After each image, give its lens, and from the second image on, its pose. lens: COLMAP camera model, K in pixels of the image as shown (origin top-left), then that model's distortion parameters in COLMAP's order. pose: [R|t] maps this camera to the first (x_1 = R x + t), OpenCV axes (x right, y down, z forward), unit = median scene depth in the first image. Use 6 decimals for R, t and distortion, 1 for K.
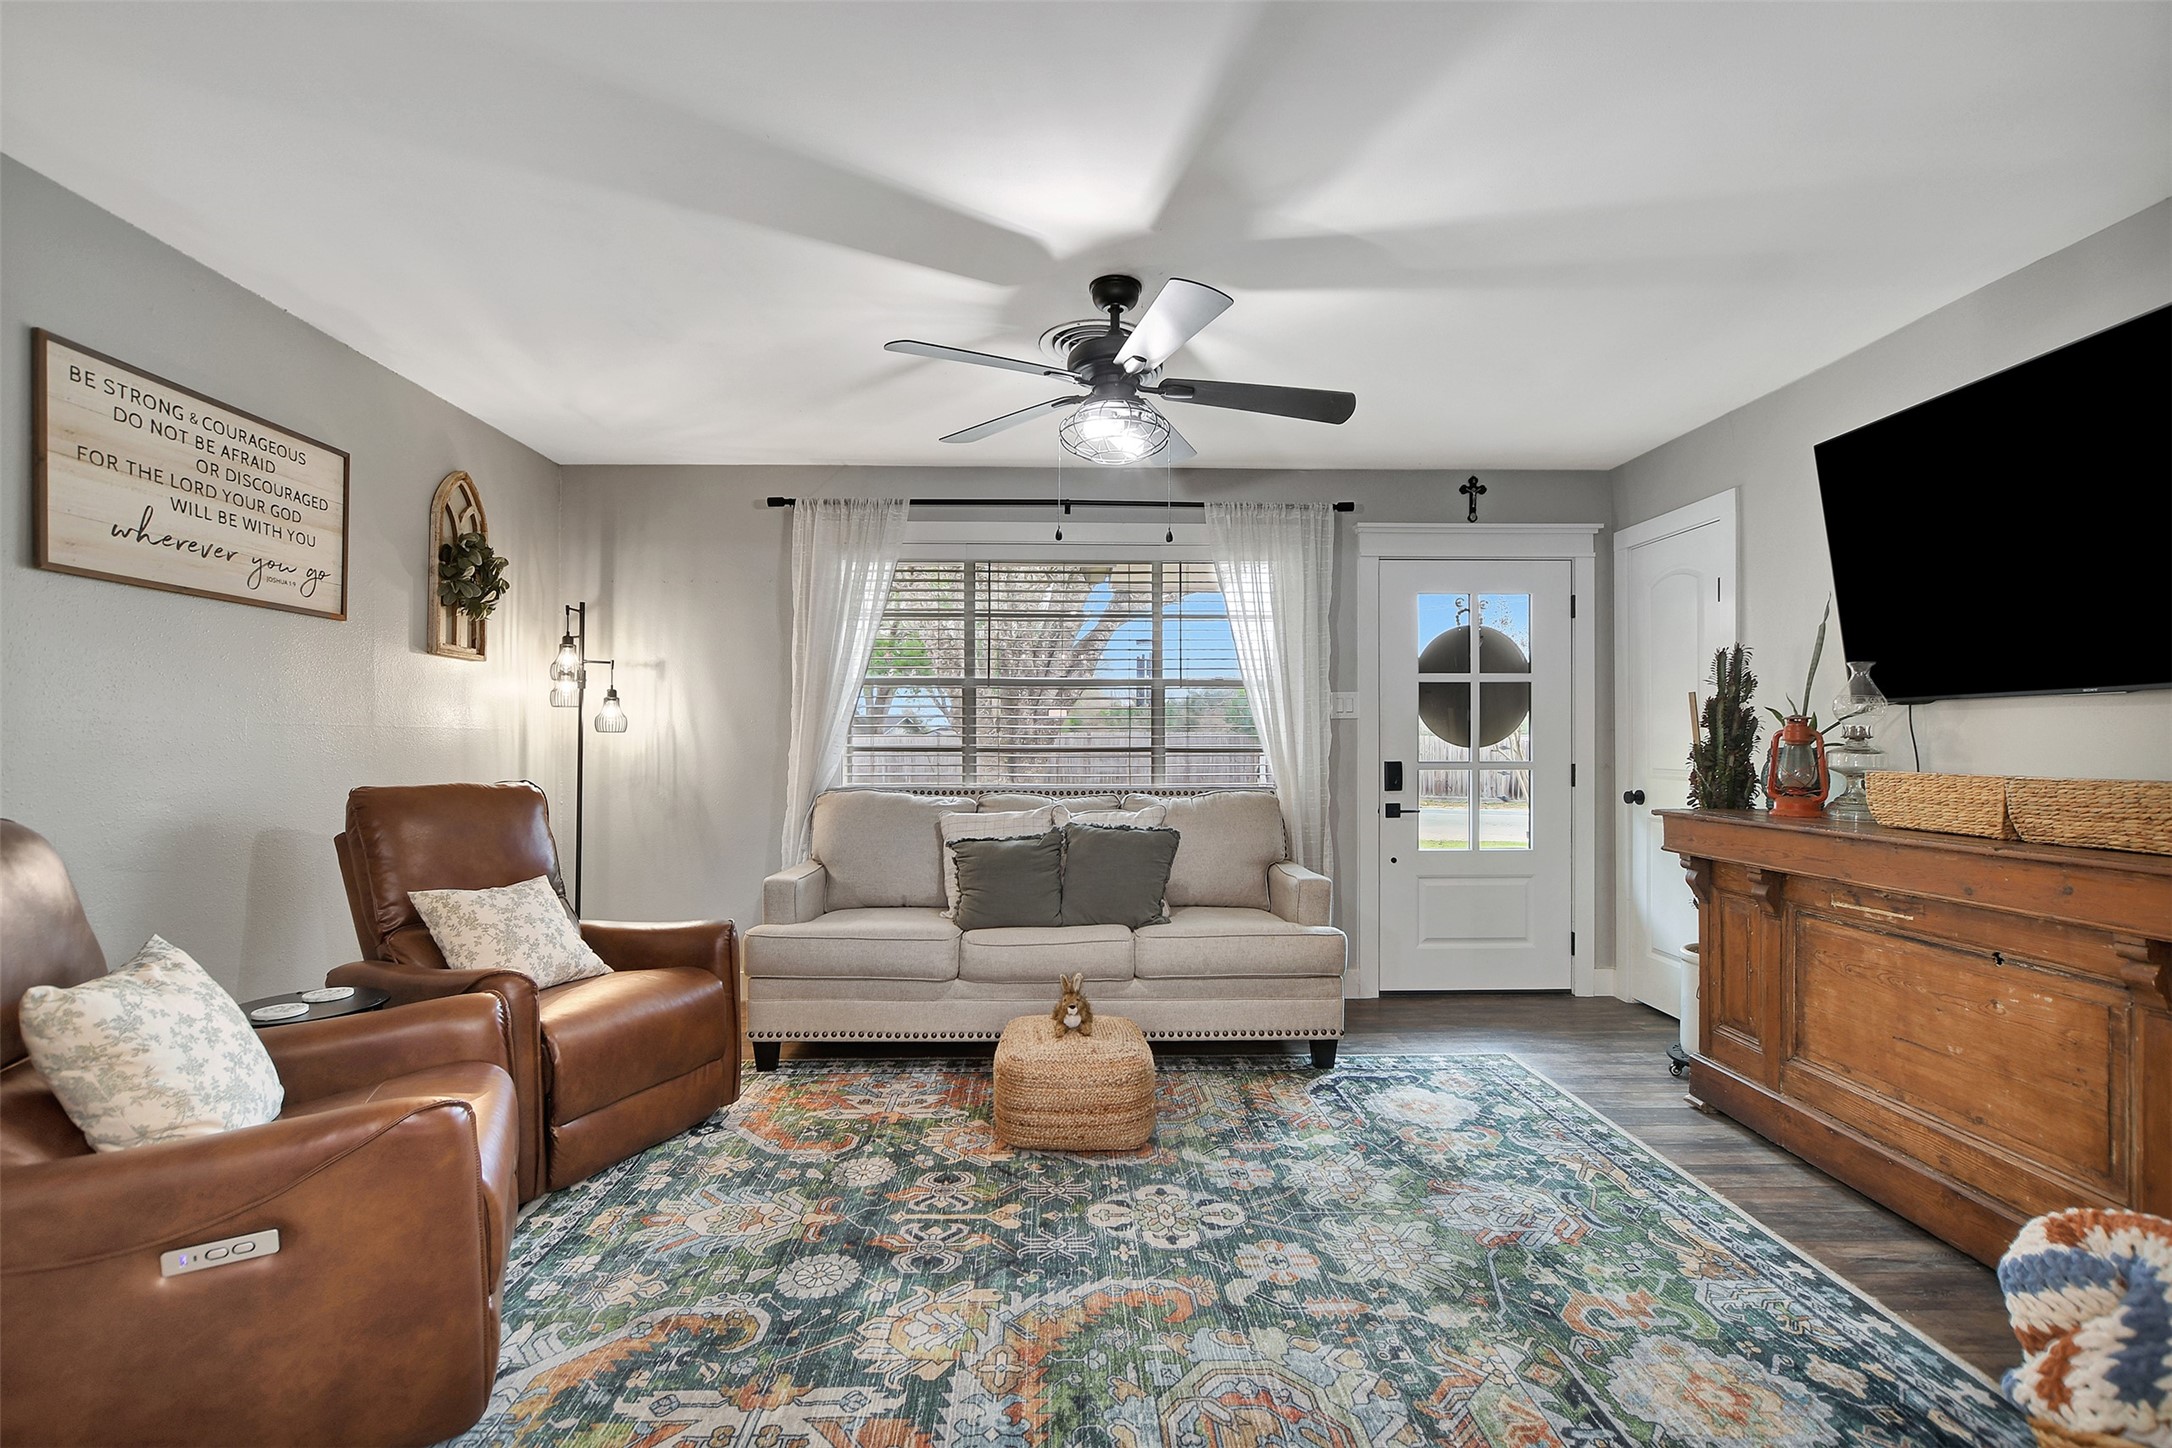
lens RADIAL K [[972.1, 0, 1088.6], [0, 972.1, 732.6], [0, 0, 1]] dist [-0.010687, 0.003893]
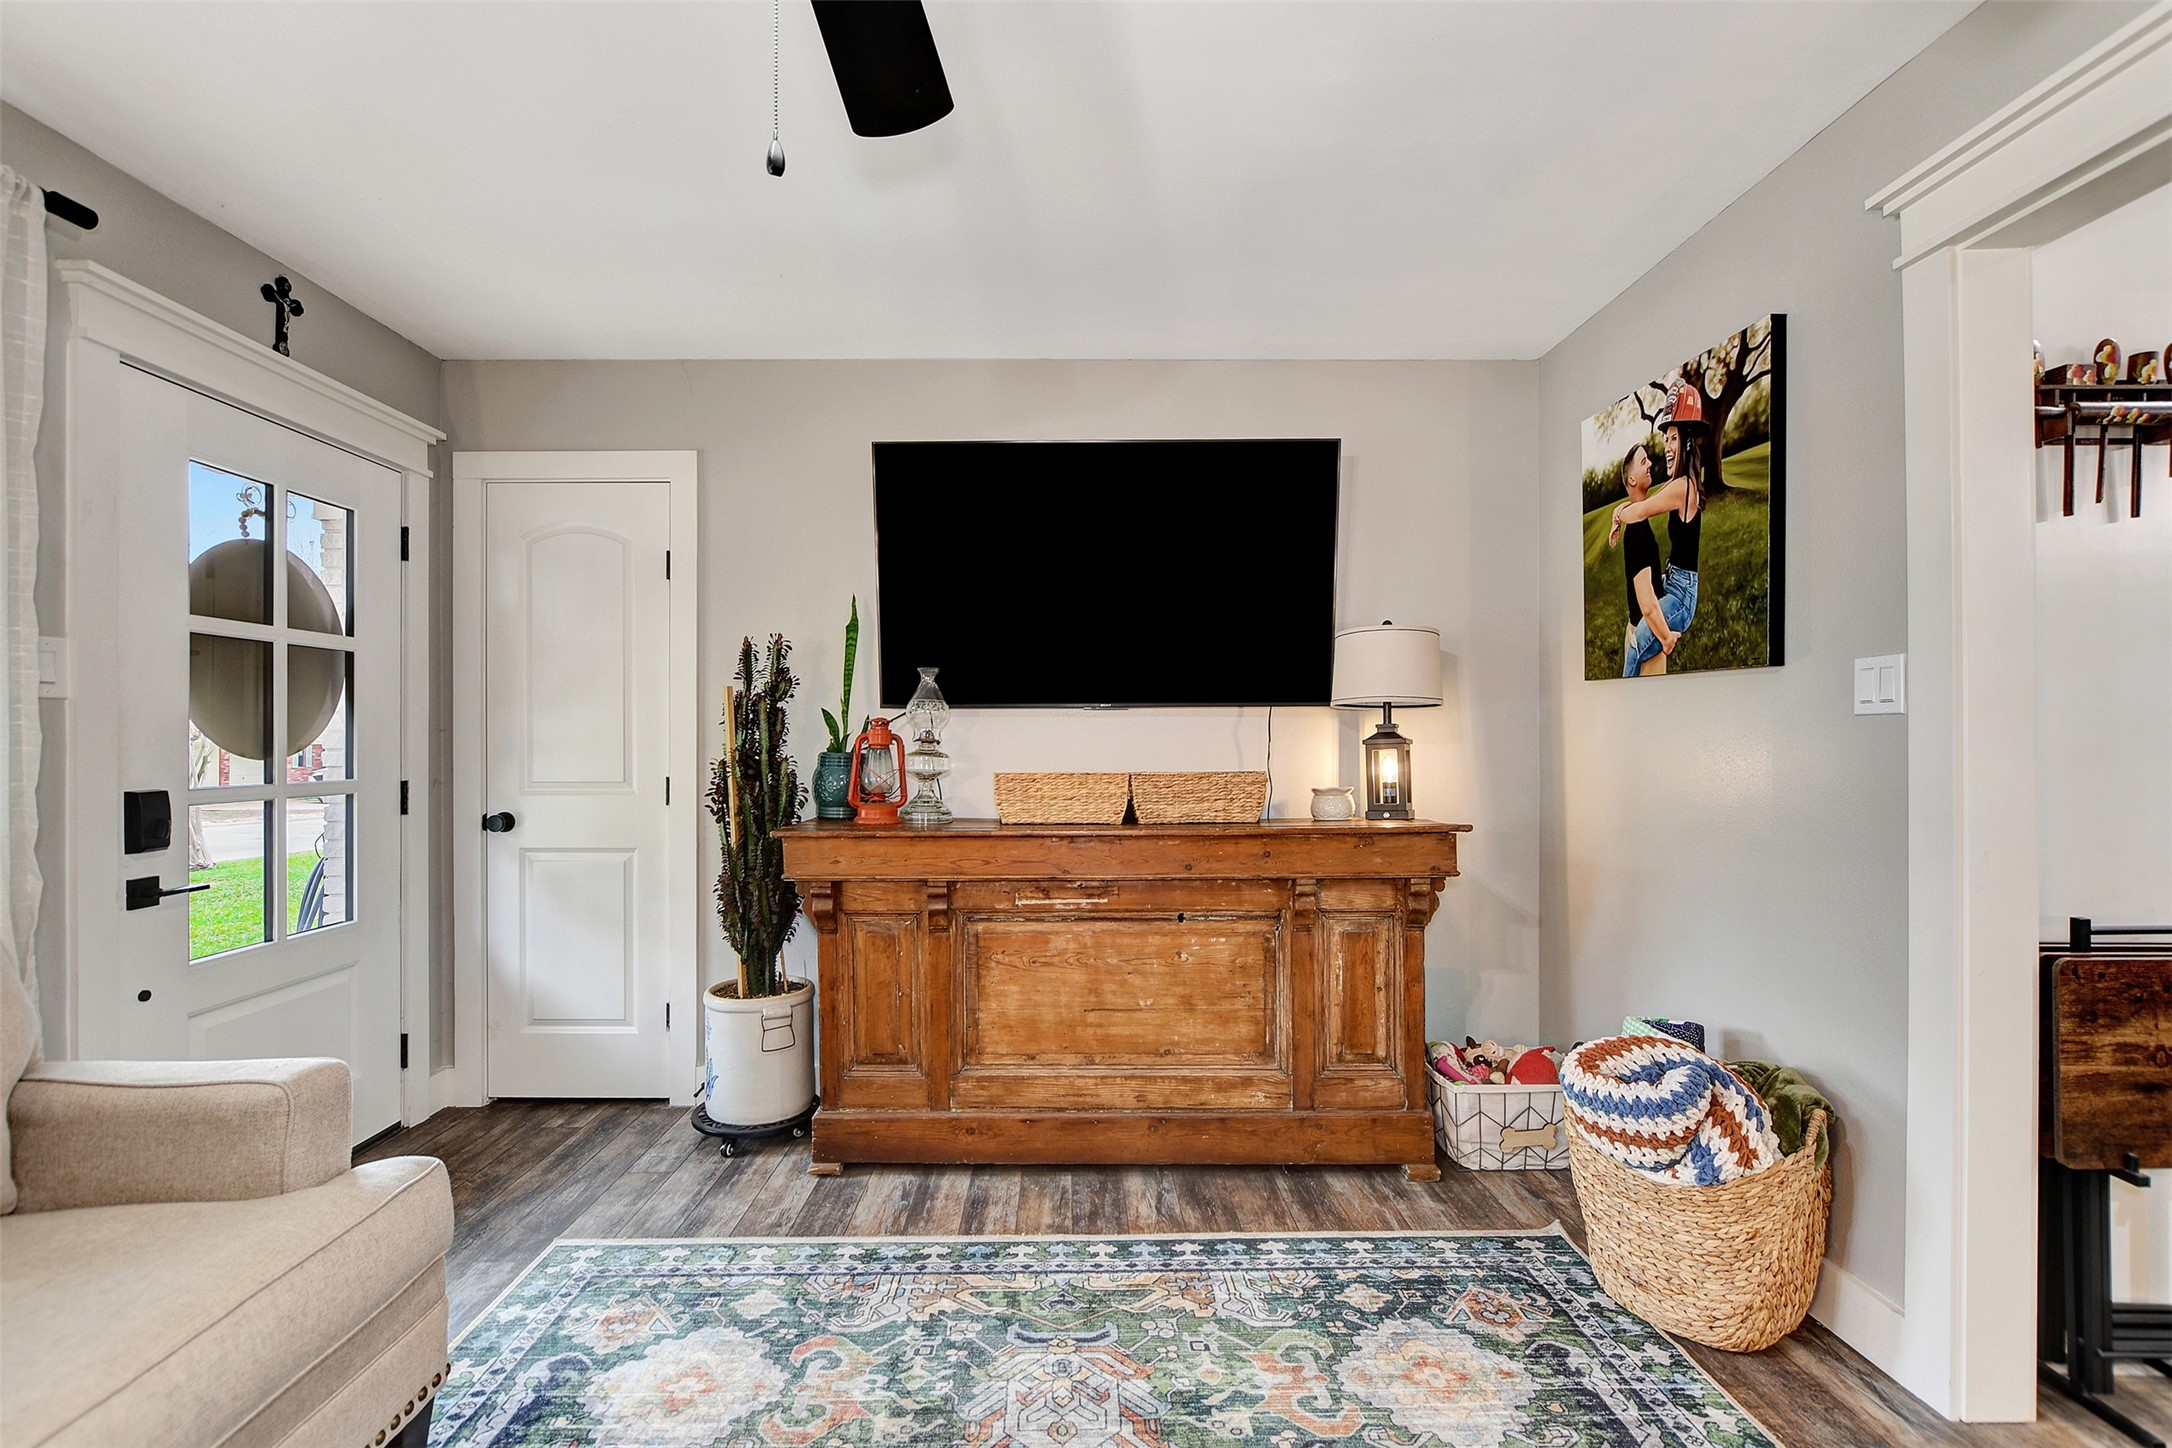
lens RADIAL K [[987.2, 0, 1068.9], [0, 987.2, 728.4], [0, 0, 1]] dist [-0.009782, -0.001962]
pose [[0.023190, 0.007776, 0.999701, -0.268009], [-0.005862, 0.999954, -0.007642, -0.000924], [-0.999714, -0.005683, 0.023235, 0.870094]]
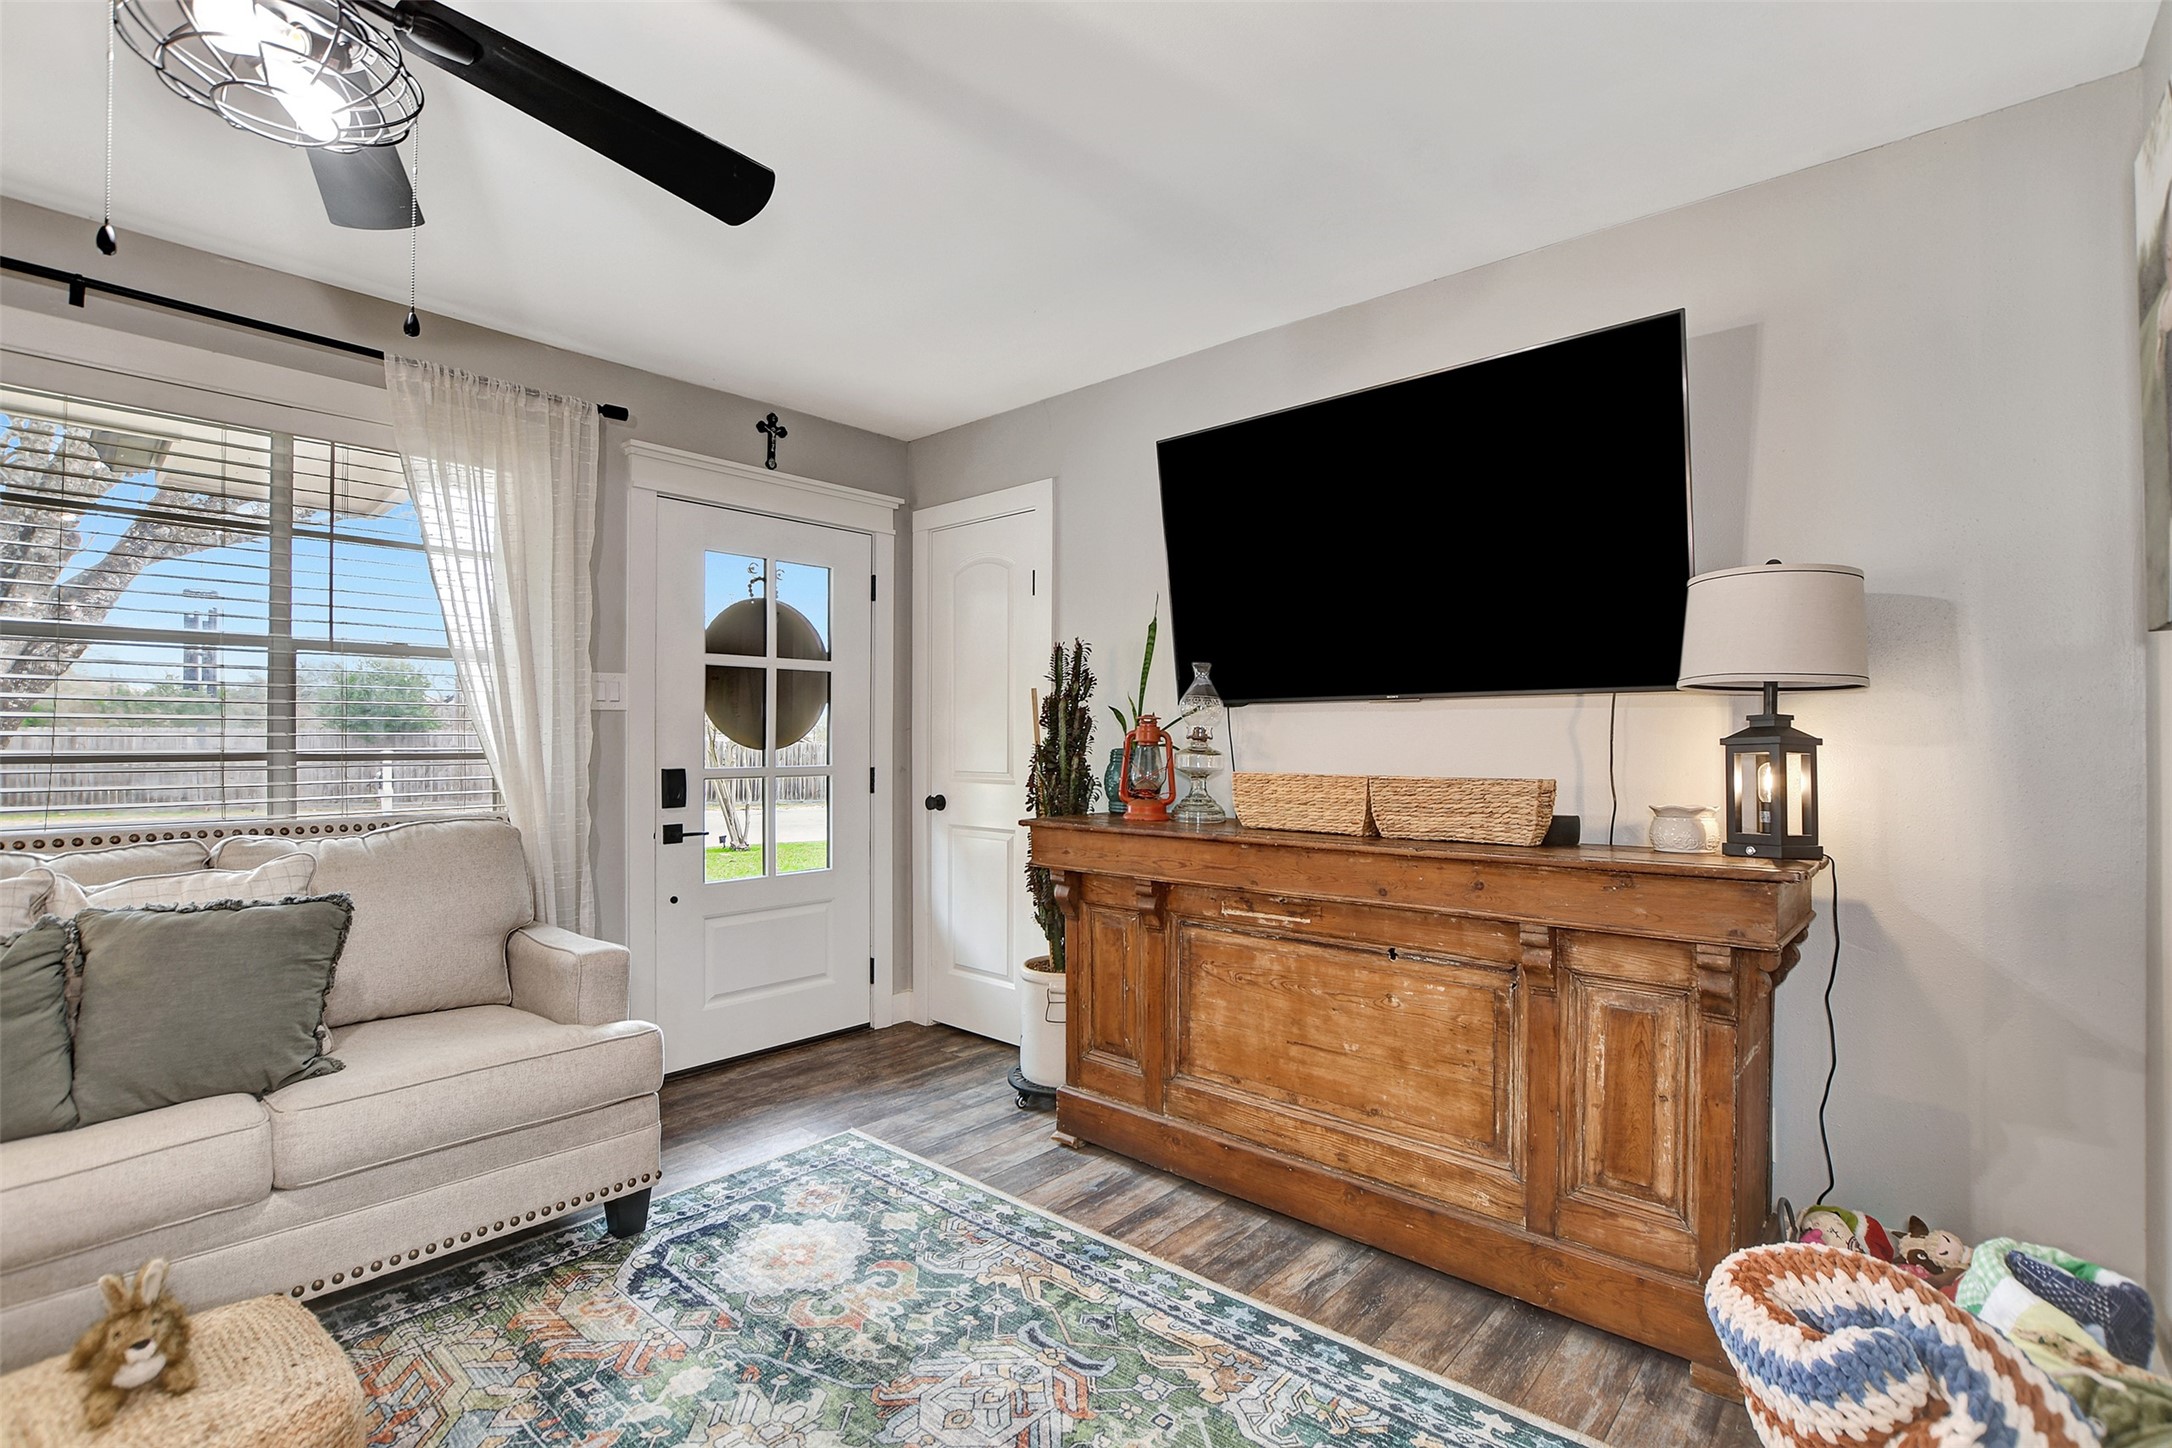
lens RADIAL K [[987.2, 0, 1068.3], [0, 987.2, 746.1], [0, 0, 1]] dist [-0.009782, -0.001962]
pose [[0.690036, -0.002625, 0.723770, -0.046558], [-0.006942, 0.999923, 0.010245, 0.003076], [-0.723742, -0.012094, 0.689965, 0.410308]]
